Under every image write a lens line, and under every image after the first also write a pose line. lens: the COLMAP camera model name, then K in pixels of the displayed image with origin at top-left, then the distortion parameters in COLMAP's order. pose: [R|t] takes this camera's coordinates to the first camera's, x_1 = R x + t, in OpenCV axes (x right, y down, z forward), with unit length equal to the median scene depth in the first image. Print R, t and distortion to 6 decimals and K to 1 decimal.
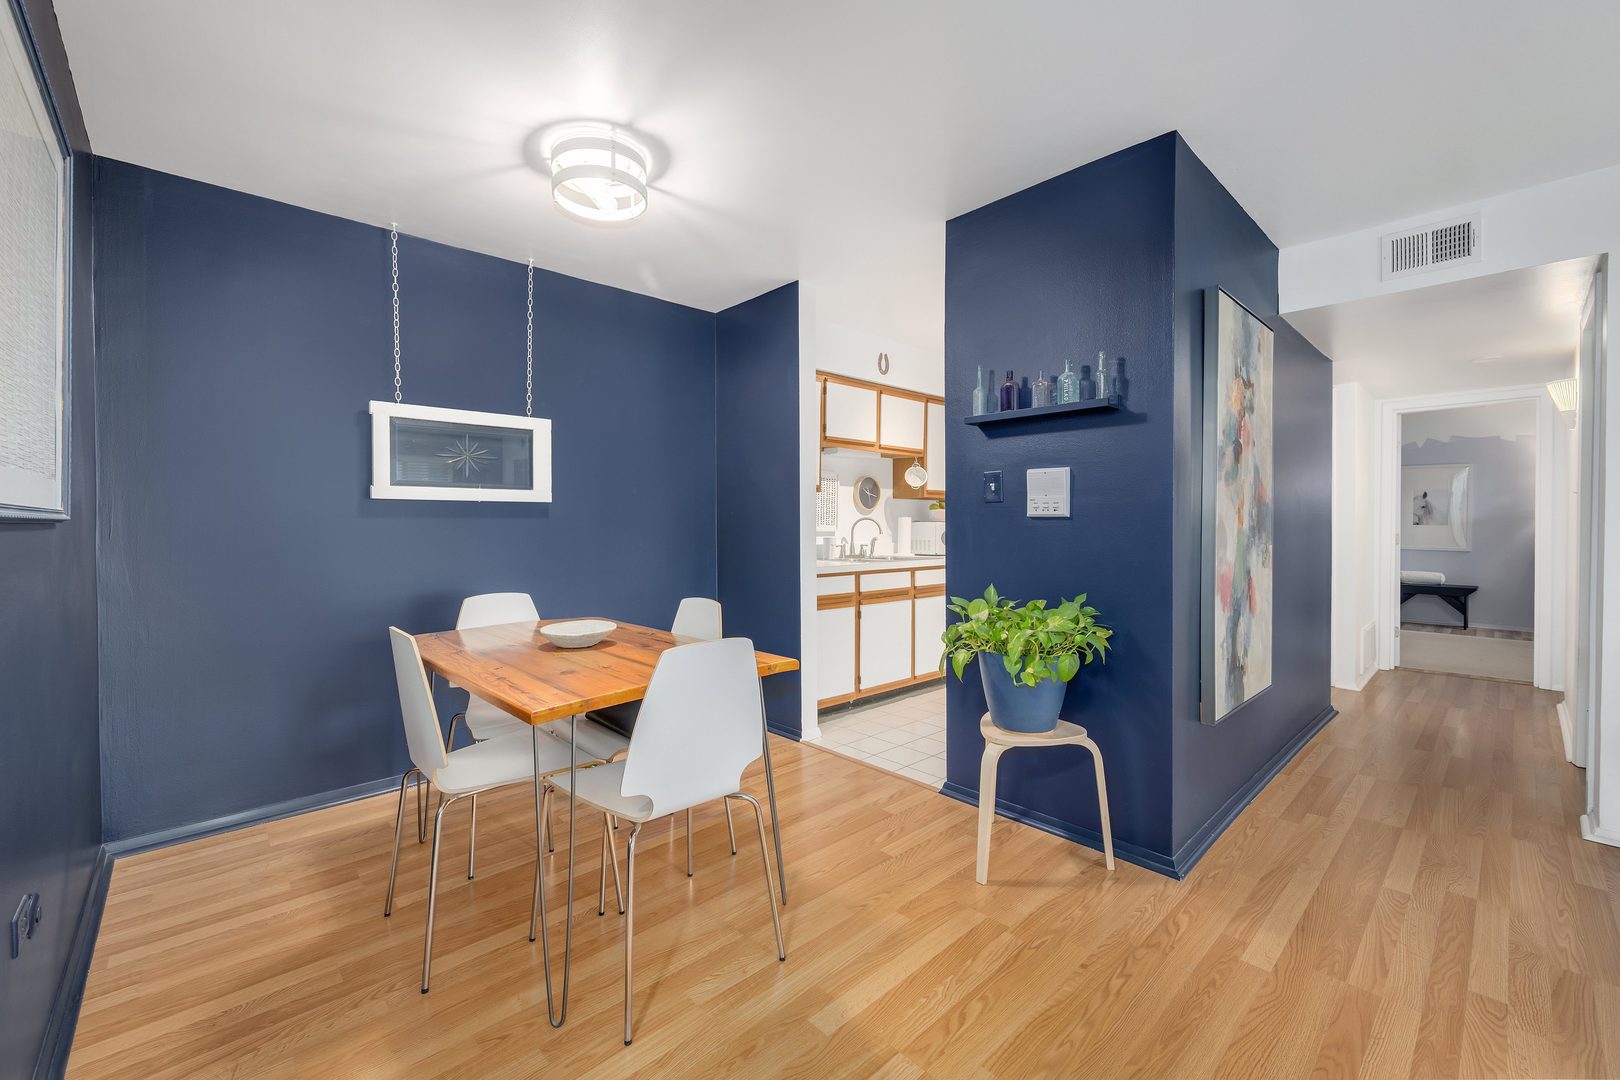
lens RADIAL K [[637.2, 0, 815.2], [0, 637.2, 521.8], [0, 0, 1]] dist [0.001606, 0.000138]
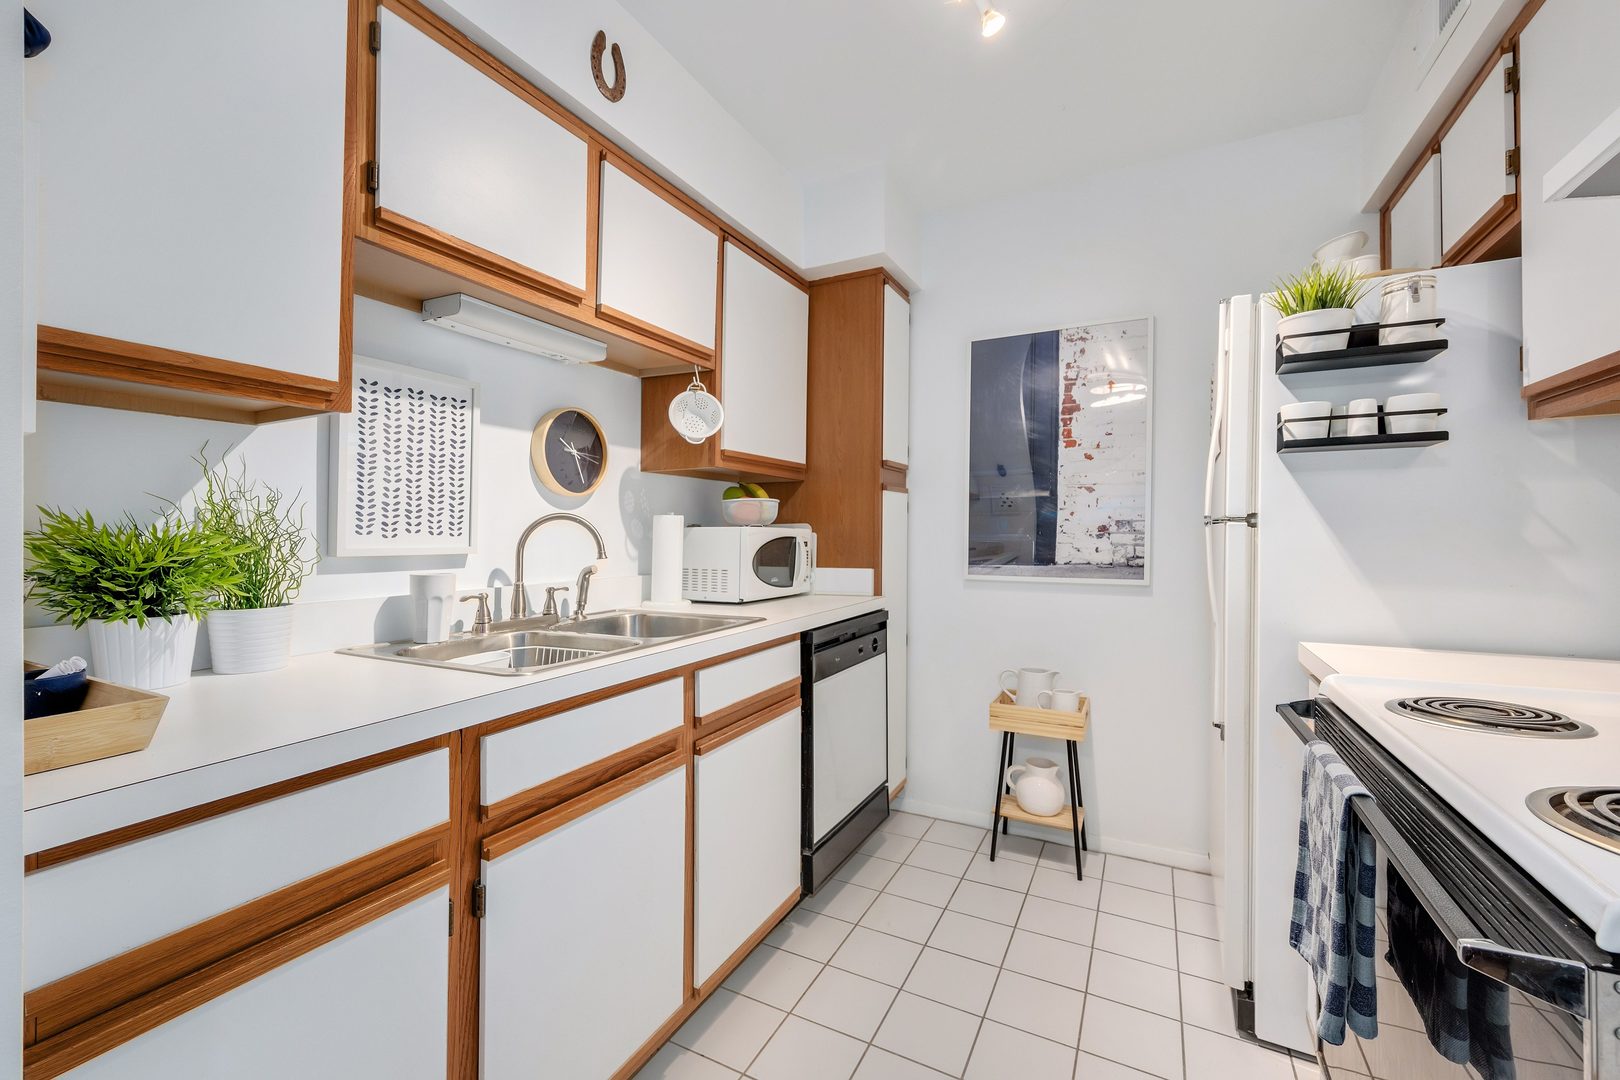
lens RADIAL K [[667.9, 0, 771.2], [0, 667.9, 535.1], [0, 0, 1]] dist [-0.001011, -0.000473]
pose [[0.958405, -0.003029, 0.285397, 0.150742], [0.001262, 0.999979, 0.006377, 0.005746], [-0.285410, -0.005752, 0.958388, 1.052343]]
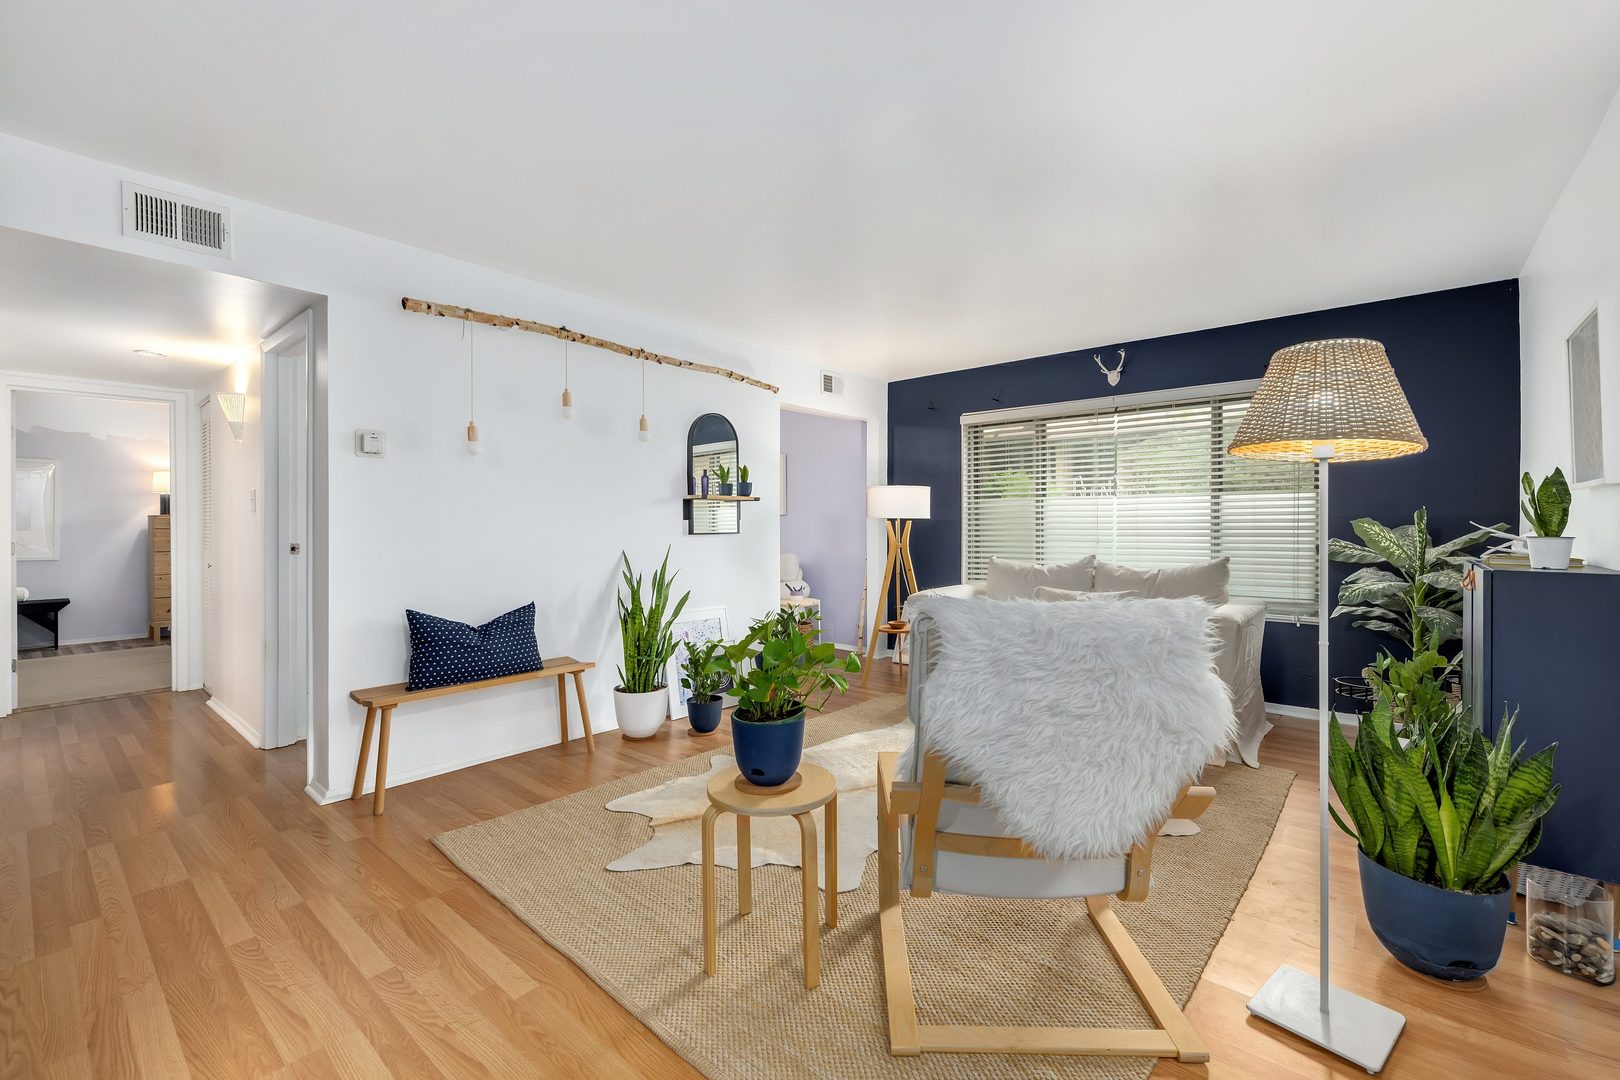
lens RADIAL K [[684.0, 0, 819.9], [0, 684.0, 527.9], [0, 0, 1]] dist [-0.000249, 0.000344]
pose [[-0.100126, -0.003054, 0.994970, -0.090514], [0.000707, 0.999995, 0.003140, -0.001983], [-0.994975, 0.001017, -0.100123, 0.220958]]
